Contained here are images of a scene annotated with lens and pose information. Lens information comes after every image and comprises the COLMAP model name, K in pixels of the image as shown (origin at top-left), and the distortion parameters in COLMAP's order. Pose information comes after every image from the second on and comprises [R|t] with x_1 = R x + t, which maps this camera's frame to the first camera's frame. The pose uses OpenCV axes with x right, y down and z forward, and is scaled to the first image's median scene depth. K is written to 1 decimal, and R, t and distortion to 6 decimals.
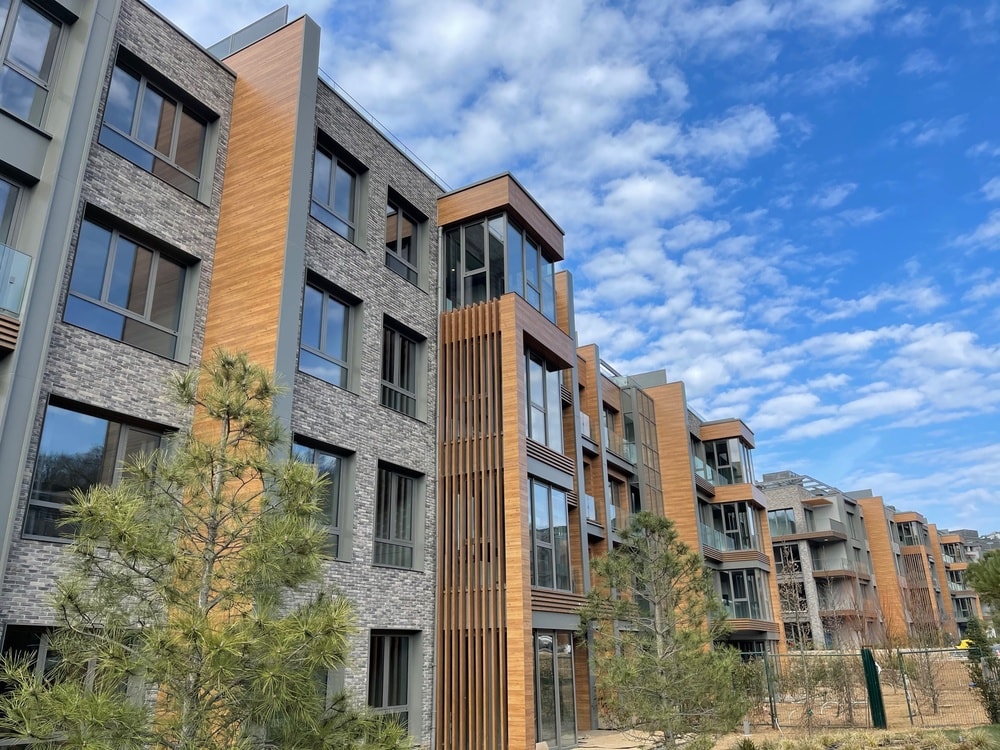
lens RADIAL K [[753.8, 0, 504.1], [0, 753.8, 382.6], [0, 0, 1]] dist [0.070981, -0.094478]
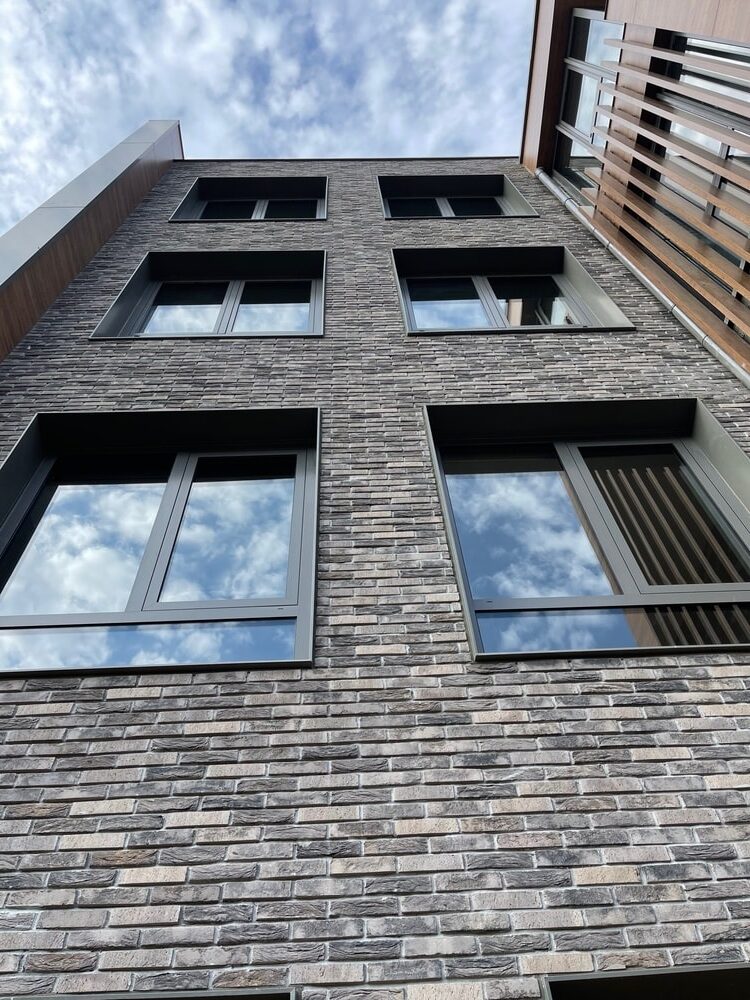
lens RADIAL K [[753.8, 0, 376.4], [0, 753.8, 502.6], [0, 0, 1]] dist [0.070981, -0.094478]
pose [[0.488587, -0.718852, -0.494505, -0.053745], [0.327412, 0.676395, -0.659766, 0.319239], [0.808755, 0.160446, 0.565838, 0.810887]]
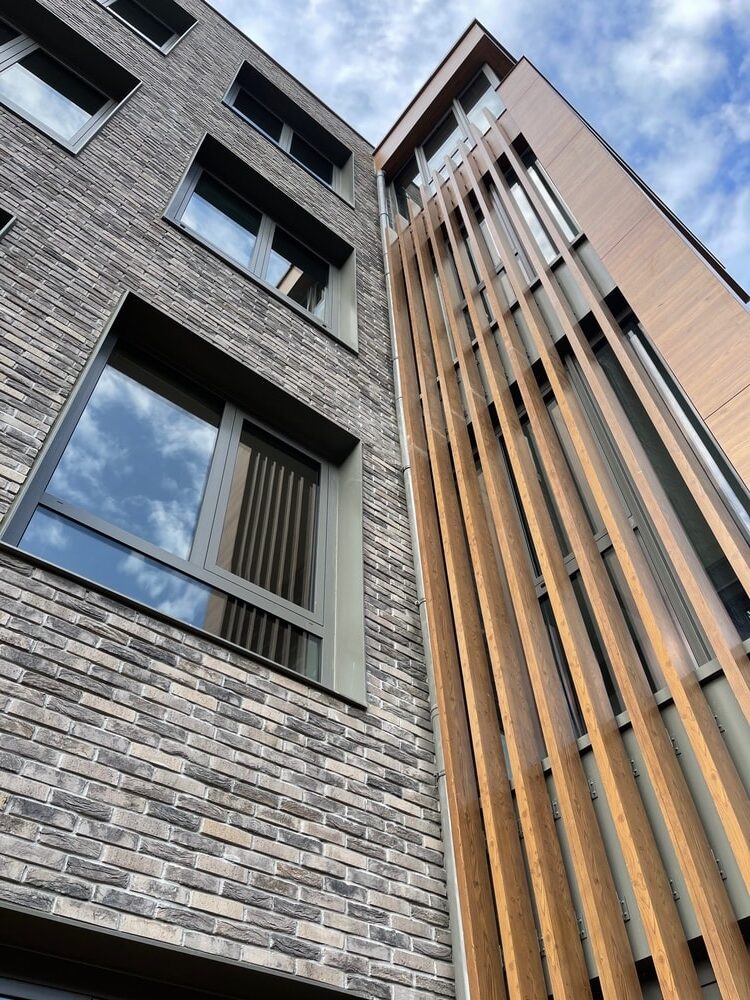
lens RADIAL K [[753.8, 0, 376.4], [0, 753.8, 502.6], [0, 0, 1]] dist [0.070981, -0.094478]
pose [[0.930761, -0.284806, -0.229278, -0.038188], [0.134363, 0.849640, -0.509959, 0.322224], [0.340044, 0.443844, 0.829080, 0.824428]]
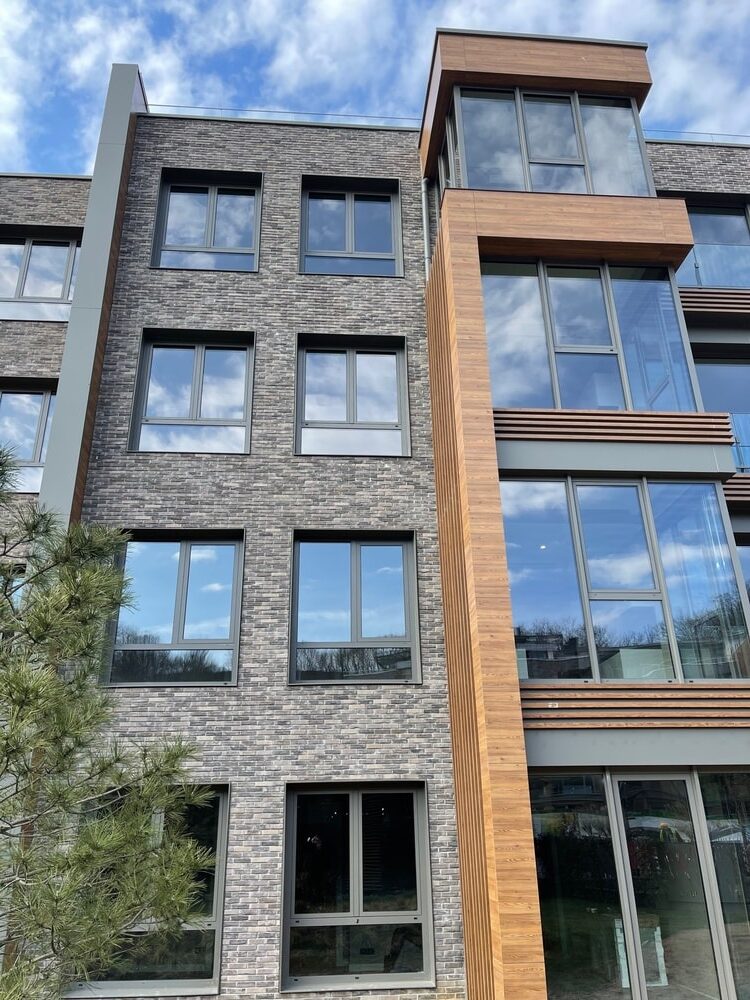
lens RADIAL K [[753.8, 0, 376.4], [0, 753.8, 502.6], [0, 0, 1]] dist [0.070981, -0.094478]
pose [[0.550710, -0.324541, -0.769020, 0.400633], [0.290342, 0.938264, -0.188046, 0.225487], [0.782573, -0.119720, 0.610940, 0.641590]]
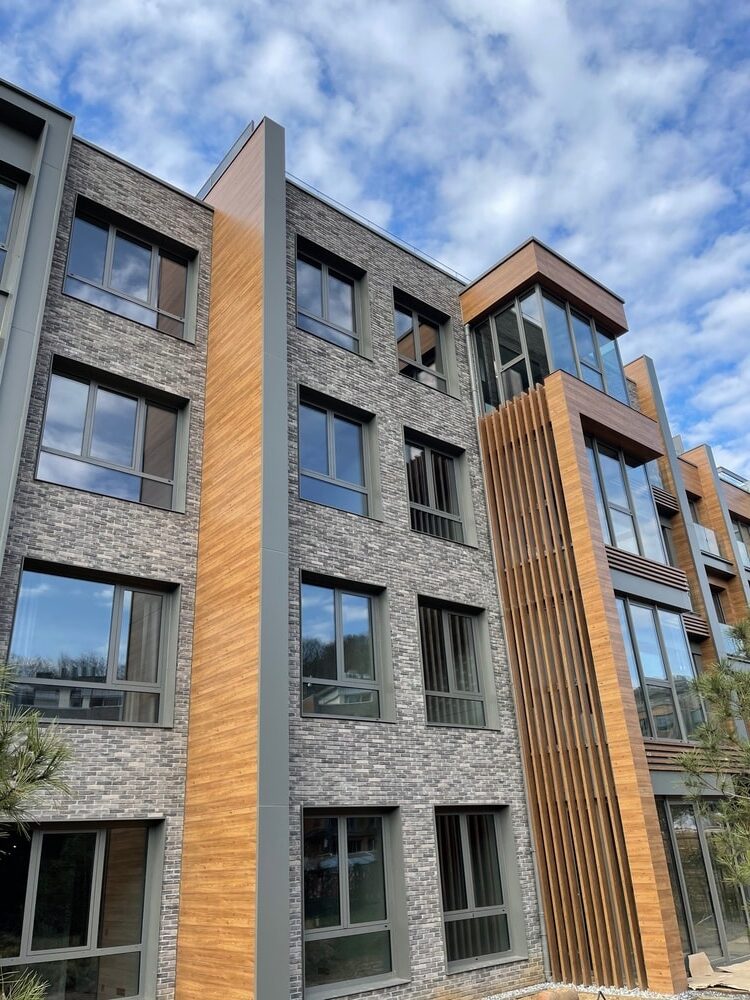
lens RADIAL K [[753.8, 0, 376.4], [0, 753.8, 502.6], [0, 0, 1]] dist [0.070981, -0.094478]
pose [[0.934727, -0.176032, -0.308703, 0.062387], [0.153871, 0.983521, -0.094924, 0.073237], [0.320325, 0.041227, 0.946410, 0.201649]]
